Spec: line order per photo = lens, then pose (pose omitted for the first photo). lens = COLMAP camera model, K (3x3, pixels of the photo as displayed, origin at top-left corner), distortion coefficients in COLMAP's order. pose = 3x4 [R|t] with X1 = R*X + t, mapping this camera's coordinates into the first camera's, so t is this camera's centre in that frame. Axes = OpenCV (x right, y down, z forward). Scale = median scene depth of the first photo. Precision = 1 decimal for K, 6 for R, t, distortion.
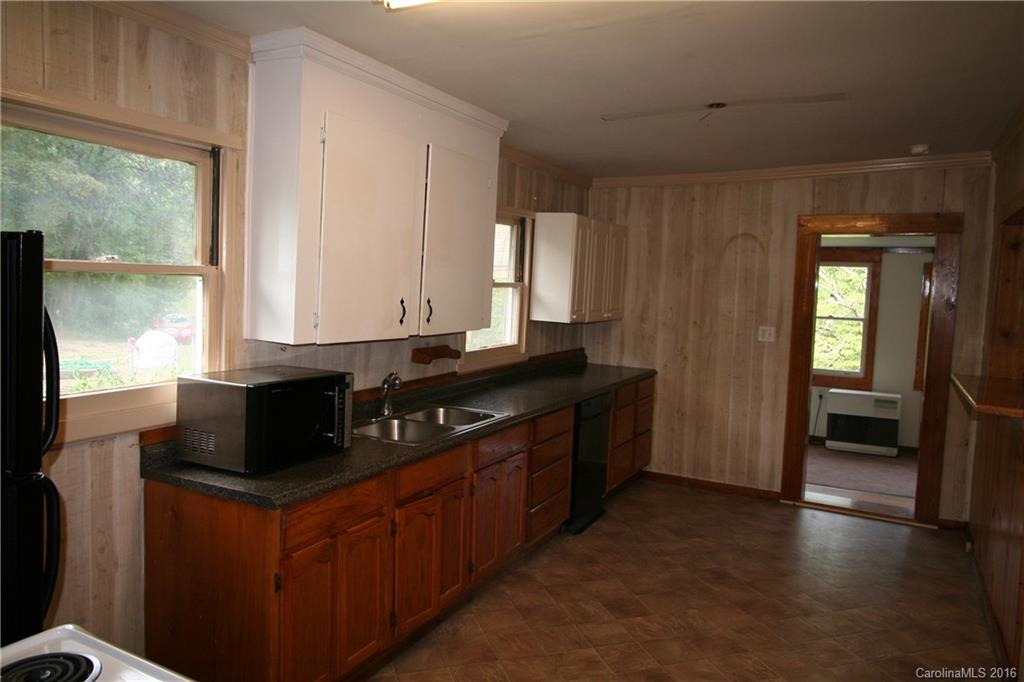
lens RADIAL K [[724.4, 0, 511.5], [0, 724.4, 334.6], [0, 0, 1]] dist [0.013461, -0.012458]
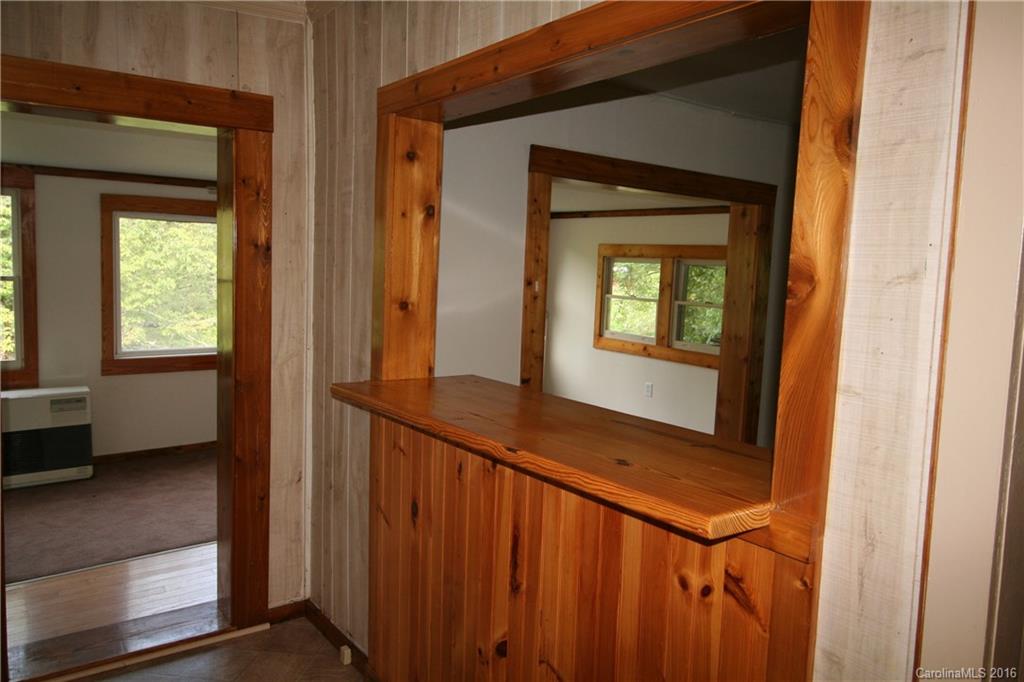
lens RADIAL K [[724.4, 0, 512.2], [0, 724.4, 333.4], [0, 0, 1]] dist [0.013461, -0.012458]
pose [[0.423418, -0.107534, 0.899530, 0.155554], [0.042964, 0.994197, 0.098627, -0.028211], [-0.904915, -0.003113, 0.425581, 0.568175]]
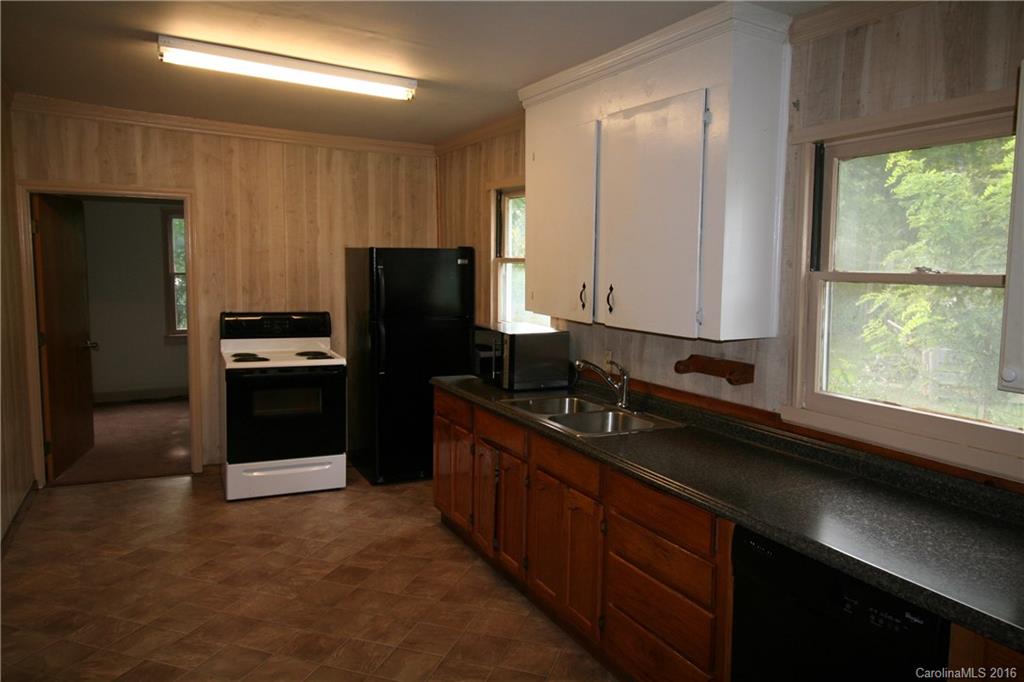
lens RADIAL K [[766.1, 0, 511.9], [0, 766.1, 335.7], [0, 0, 1]] dist [-0.034257, -0.006864]
pose [[-0.600077, 0.010400, -0.799875, 0.613401], [-0.121152, 0.987200, 0.103725, -0.057810], [0.790715, 0.159149, -0.591136, 1.250745]]
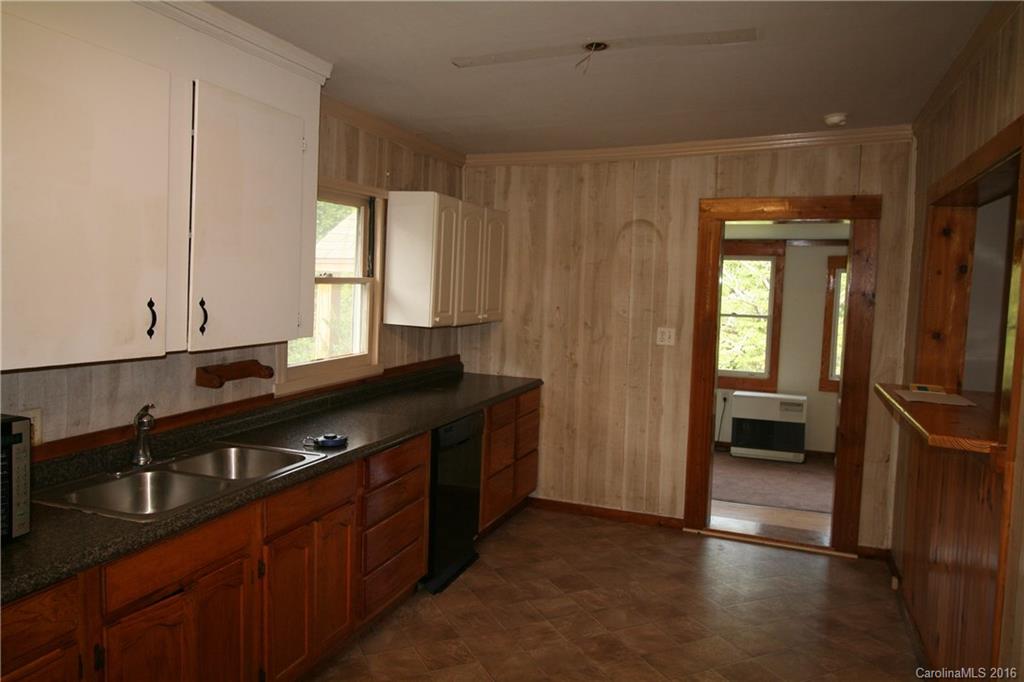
lens RADIAL K [[724.4, 0, 508.3], [0, 724.4, 334.2], [0, 0, 1]] dist [0.013461, -0.012458]
pose [[0.993121, -0.012813, 0.116390, 0.072734], [0.012444, 0.999915, 0.003896, -0.010322], [-0.116430, -0.002421, 0.993196, 0.184728]]
